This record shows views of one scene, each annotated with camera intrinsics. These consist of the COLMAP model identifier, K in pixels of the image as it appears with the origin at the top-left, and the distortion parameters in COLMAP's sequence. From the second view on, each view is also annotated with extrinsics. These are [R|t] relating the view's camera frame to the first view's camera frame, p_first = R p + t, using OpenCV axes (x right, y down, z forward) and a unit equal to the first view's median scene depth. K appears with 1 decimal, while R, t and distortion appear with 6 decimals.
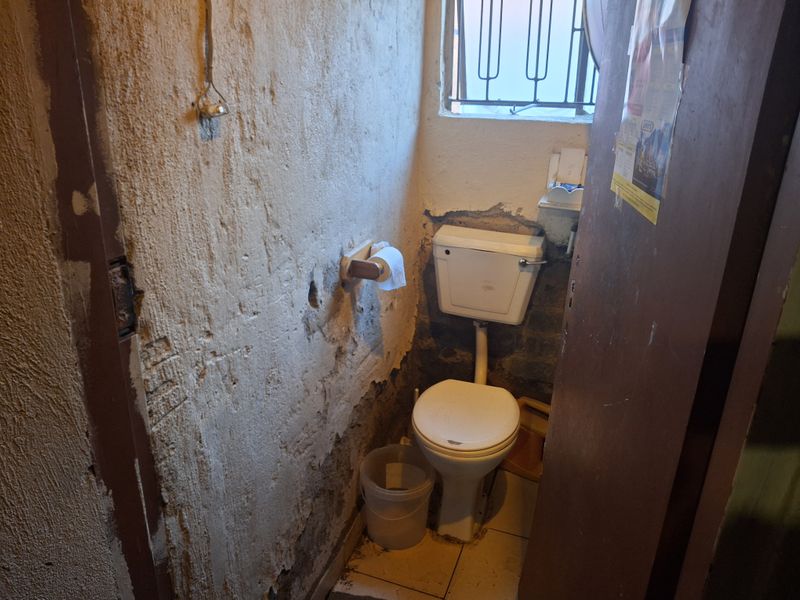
lens RADIAL K [[590.3, 0, 400.0], [0, 590.3, 300.0], [0, 0, 1]] dist [0.080833, -0.160956]
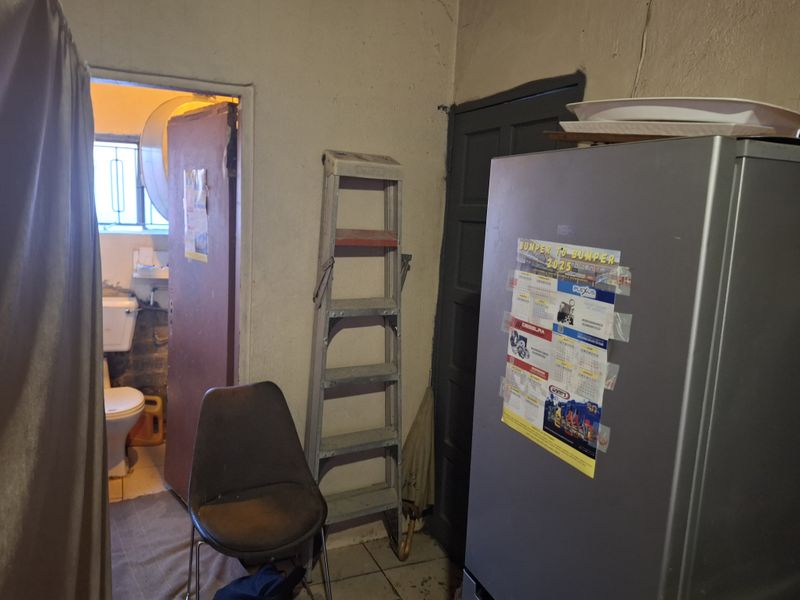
lens RADIAL K [[590.3, 0, 400.0], [0, 590.3, 300.0], [0, 0, 1]] dist [0.080833, -0.160956]
pose [[0.712103, -0.095819, 0.695506, -0.435245], [0.219559, 0.971348, -0.090976, 0.238352], [-0.666861, 0.217489, 0.712738, -0.783740]]
